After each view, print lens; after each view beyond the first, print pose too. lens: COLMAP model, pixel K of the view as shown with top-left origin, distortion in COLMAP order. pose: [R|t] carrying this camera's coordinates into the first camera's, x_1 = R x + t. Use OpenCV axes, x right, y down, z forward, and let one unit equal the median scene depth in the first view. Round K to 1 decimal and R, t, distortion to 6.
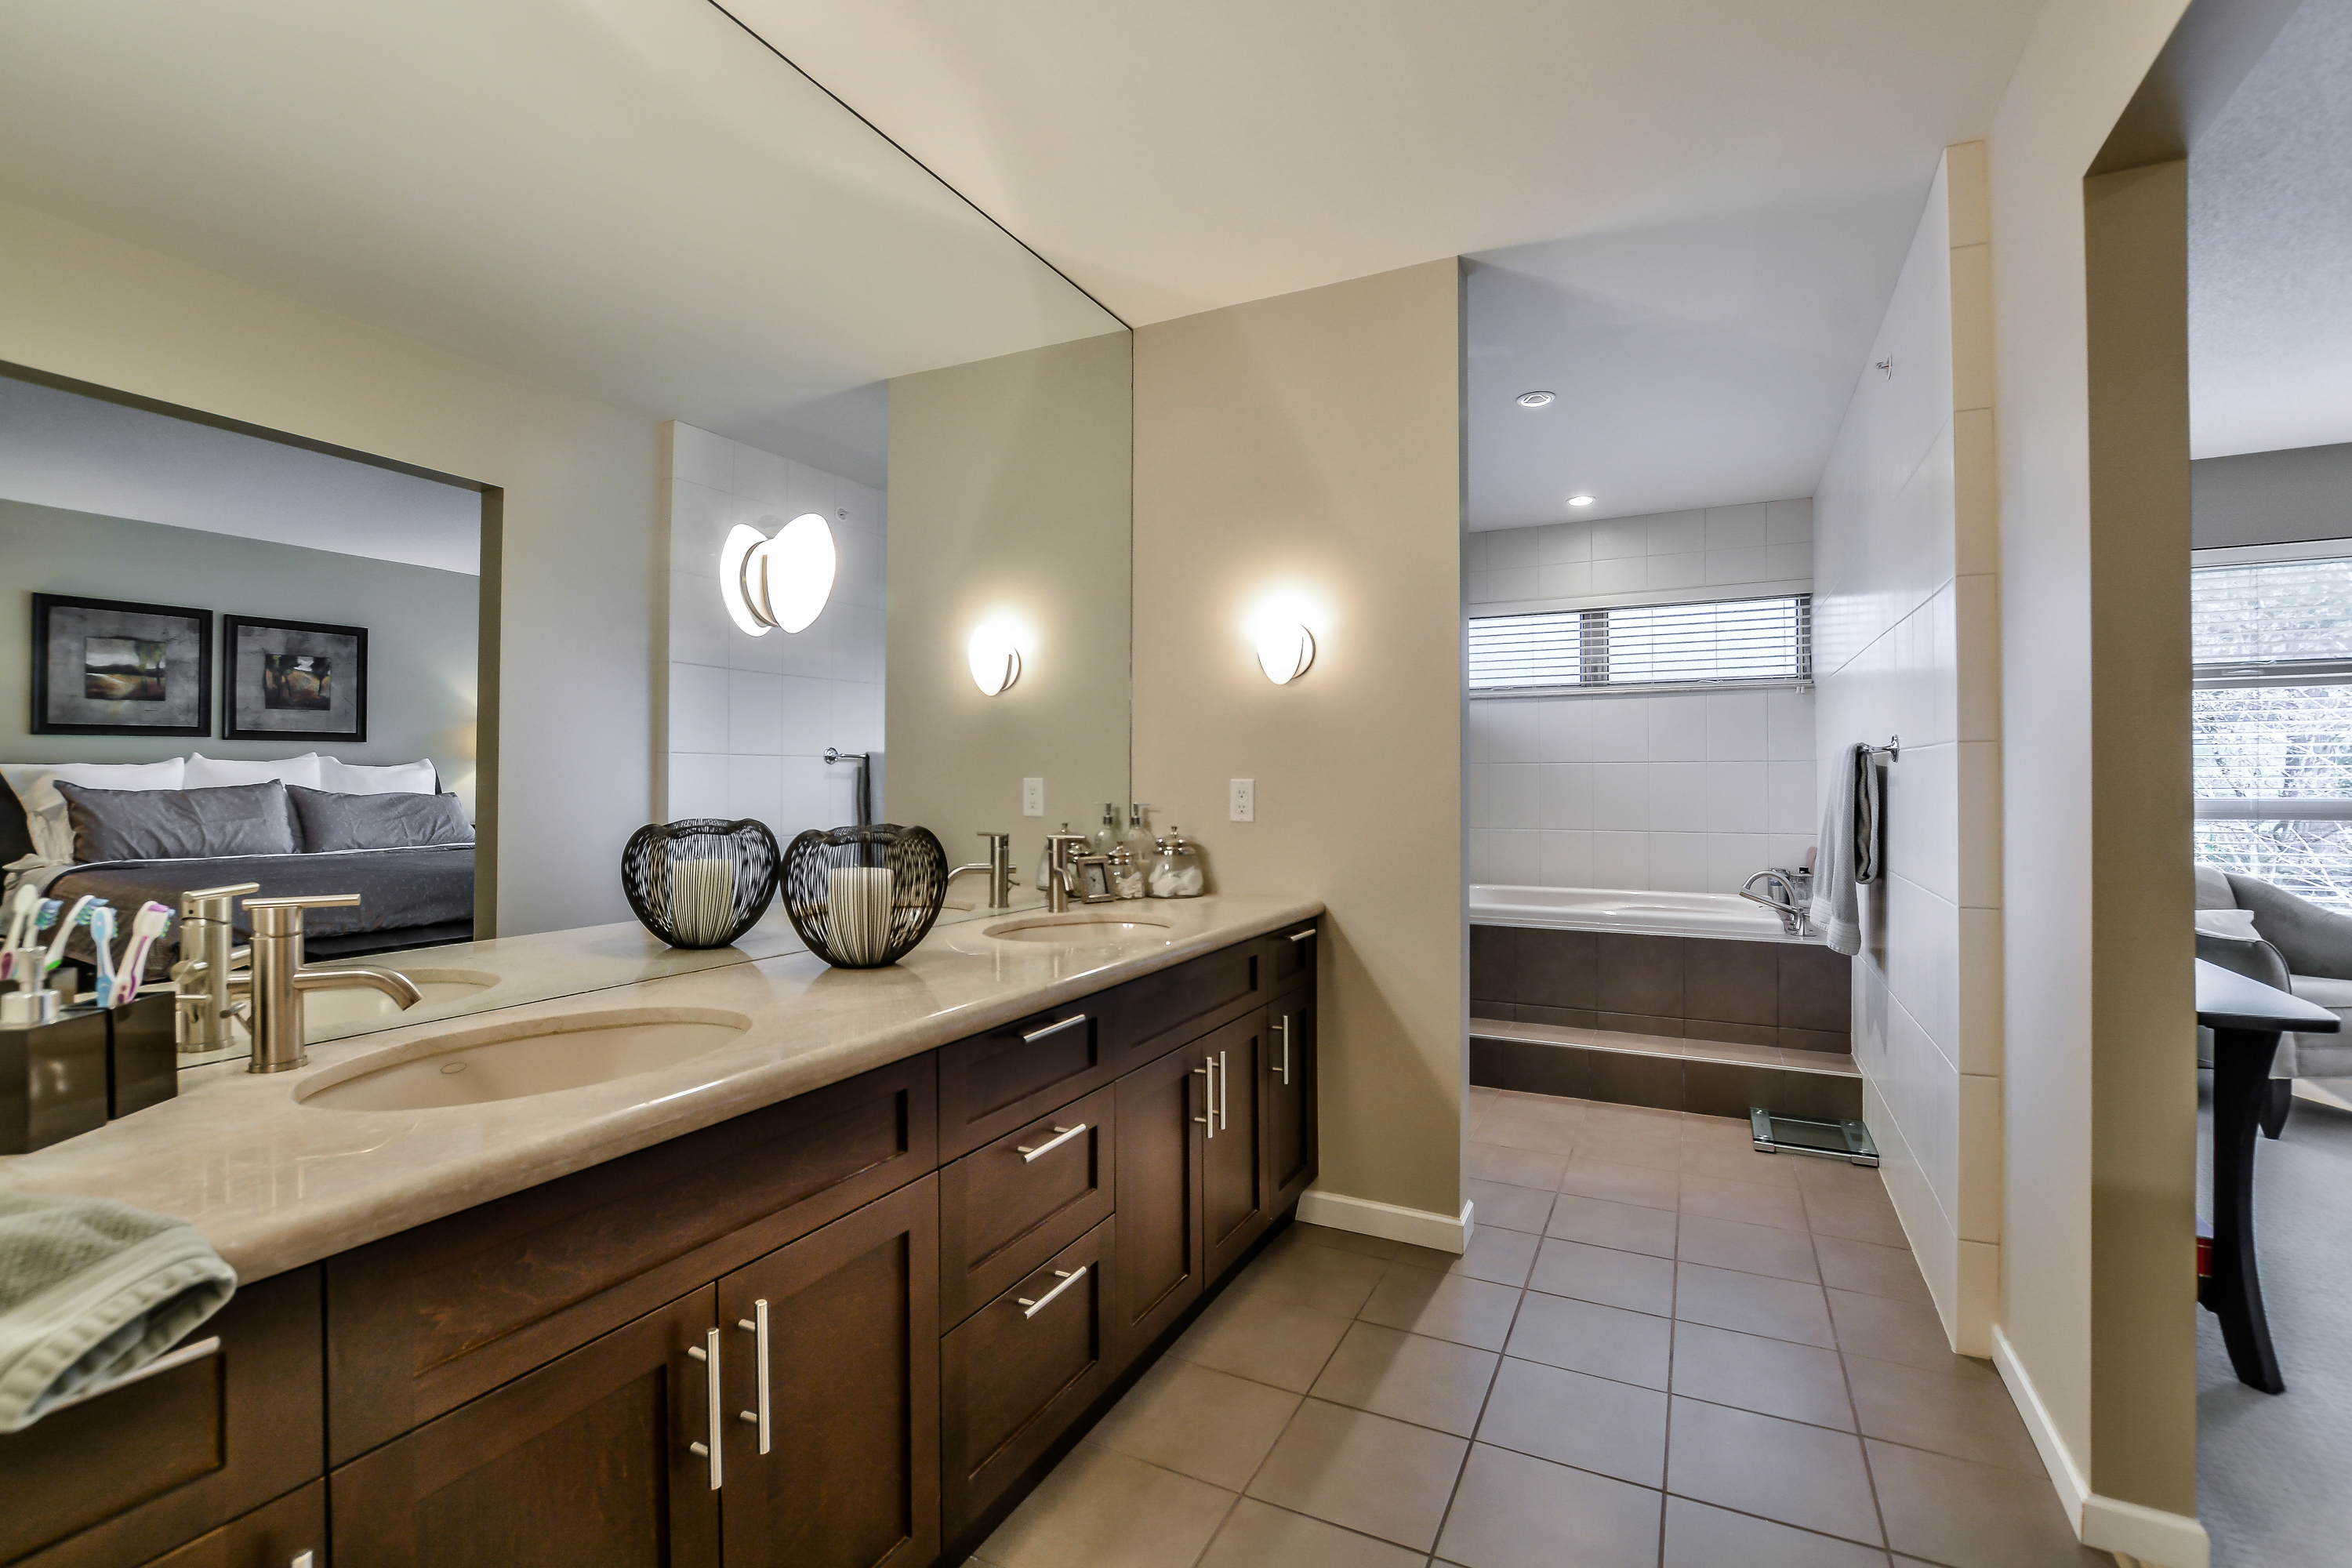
lens RADIAL K [[1047.1, 0, 1190.1], [0, 1047.1, 792.6], [0, 0, 1]] dist [-0.013732, -0.000072]
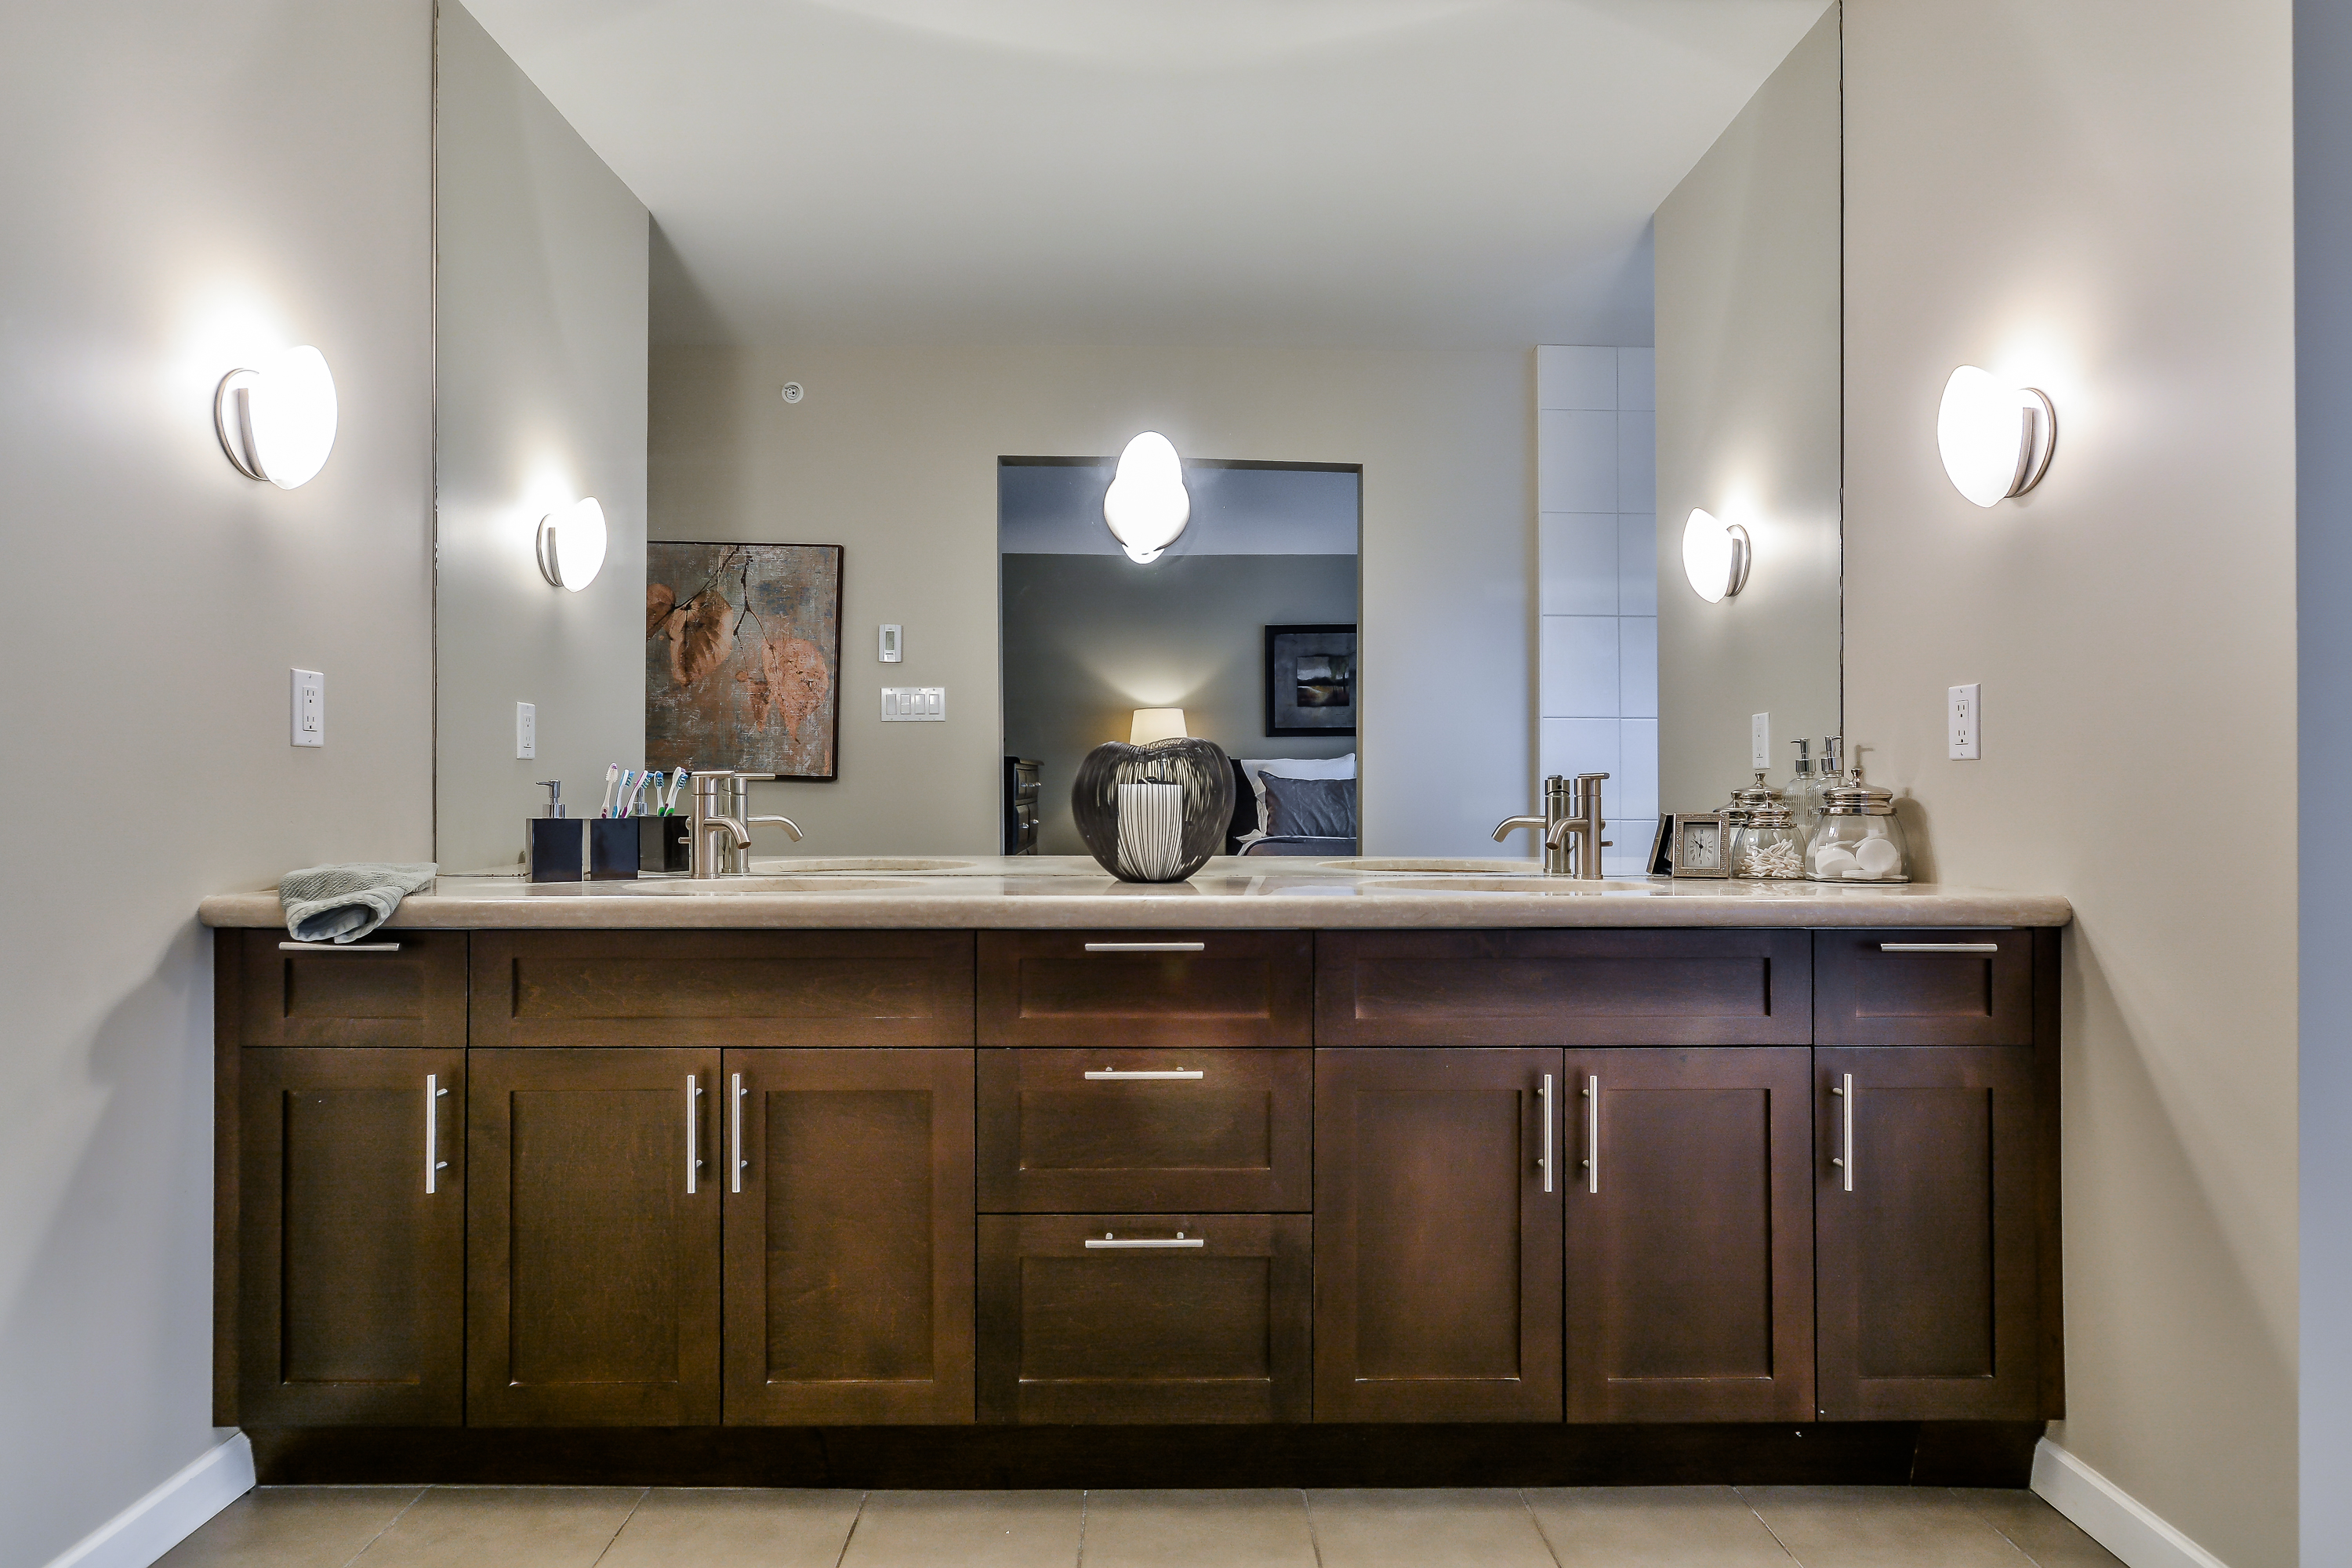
lens RADIAL K [[1310.8, 0, 1176.2], [0, 1310.8, 802.0], [0, 0, 1]] dist [-0.000988, -0.000131]
pose [[0.457791, 0.001118, -0.889059, 0.322023], [-0.010843, 0.999932, -0.004326, 0.038657], [0.888994, 0.011620, 0.457772, 0.185396]]
